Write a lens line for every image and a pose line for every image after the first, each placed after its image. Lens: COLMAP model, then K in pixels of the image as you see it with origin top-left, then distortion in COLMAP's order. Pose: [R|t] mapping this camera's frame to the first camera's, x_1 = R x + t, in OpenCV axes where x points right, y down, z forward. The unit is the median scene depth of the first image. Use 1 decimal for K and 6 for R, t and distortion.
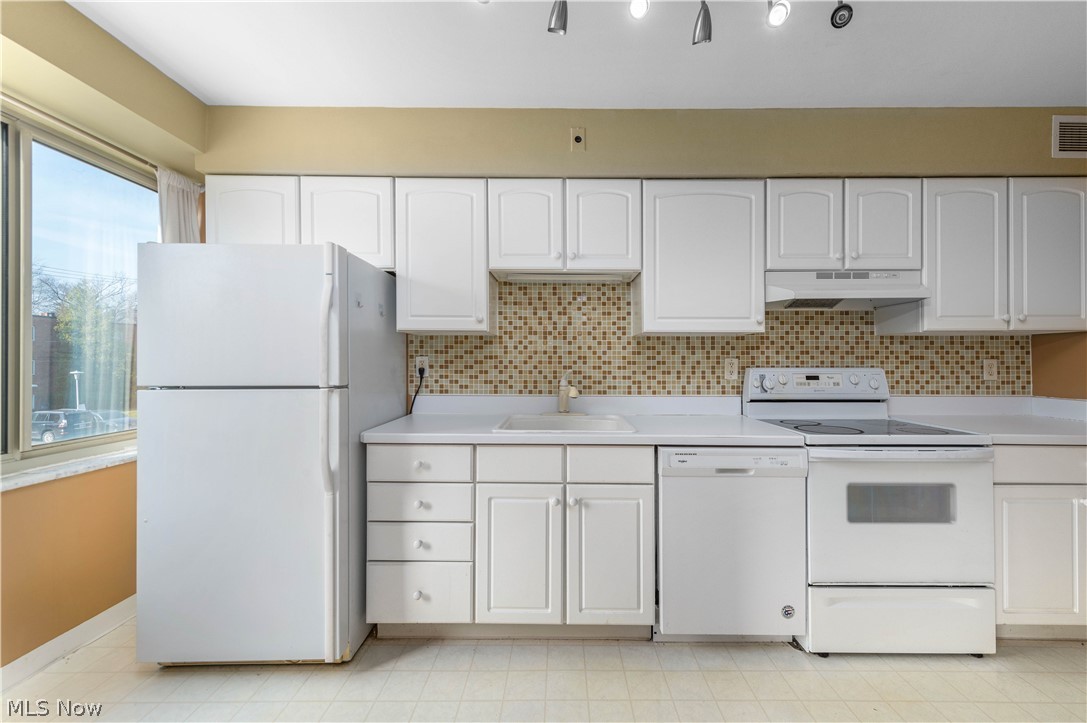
lens RADIAL K [[428.0, 0, 550.9], [0, 428.0, 362.3], [0, 0, 1]] dist [0.014033, -0.004122]
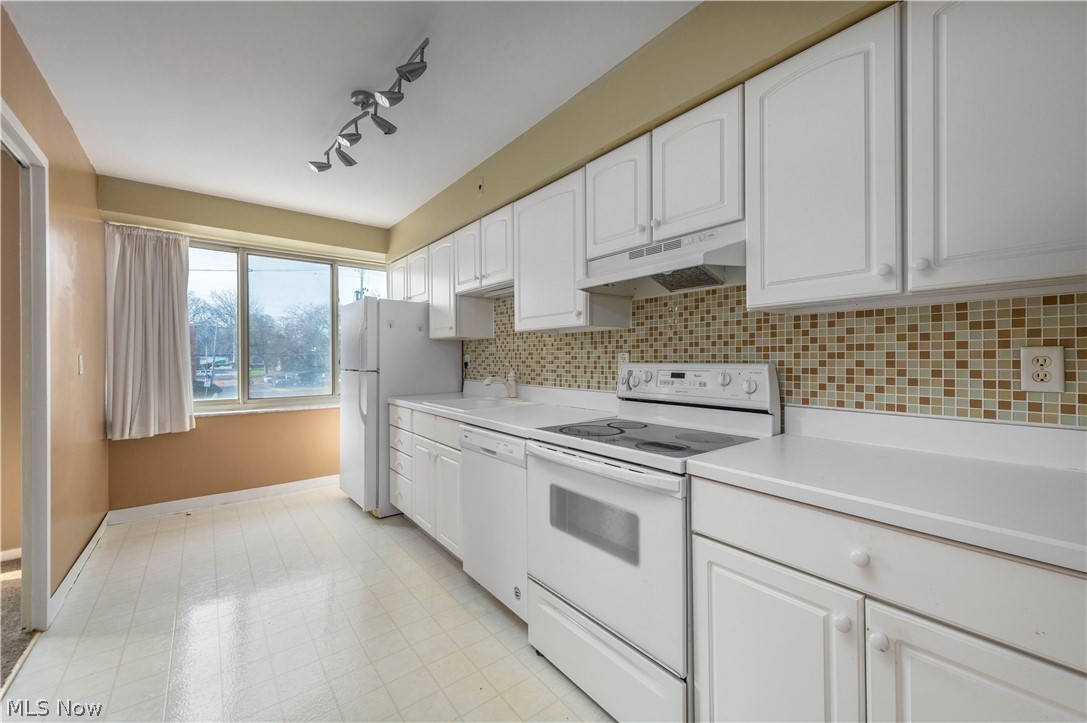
lens RADIAL K [[428.0, 0, 565.4], [0, 428.0, 361.2], [0, 0, 1]] dist [0.014033, -0.004122]
pose [[0.637691, 0.001210, -0.770292, 1.056845], [-0.000856, 0.999999, 0.000863, 0.008332], [0.770292, 0.000109, 0.637691, 0.310980]]
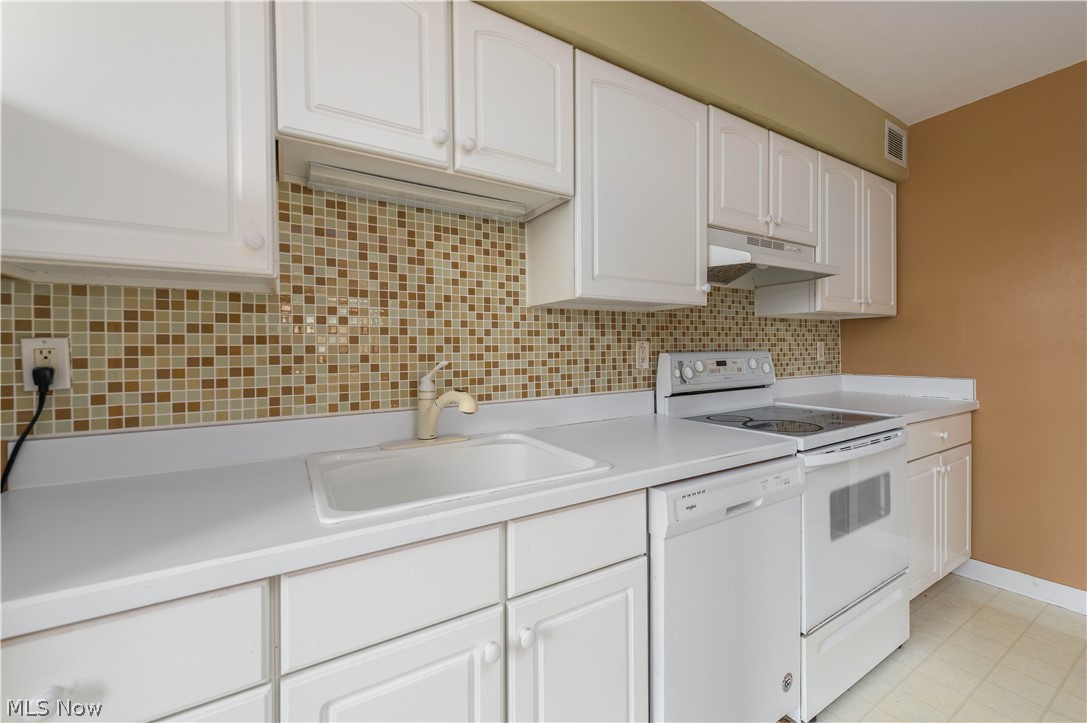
lens RADIAL K [[452.3, 0, 573.4], [0, 452.3, 353.0], [0, 0, 1]] dist [0.010237, -0.001902]
pose [[0.835733, -0.016550, 0.548887, -0.127736], [0.014069, 0.999863, 0.008726, 0.003060], [-0.548956, 0.000430, 0.835851, 0.392284]]
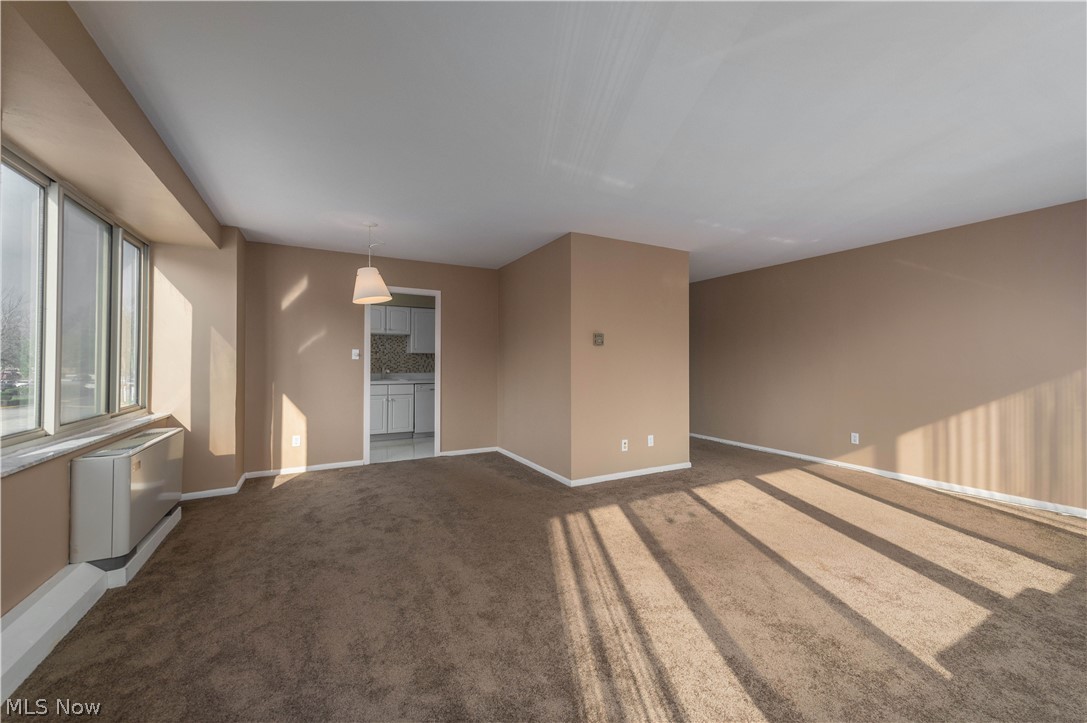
lens RADIAL K [[418.4, 0, 551.0], [0, 418.4, 357.3], [0, 0, 1]] dist [0.003727, -0.000160]
pose [[0.870702, 0.003503, 0.491798, -0.375041], [0.004991, 0.999860, -0.015958, 0.018220], [-0.491785, 0.016349, 0.870563, -2.033935]]
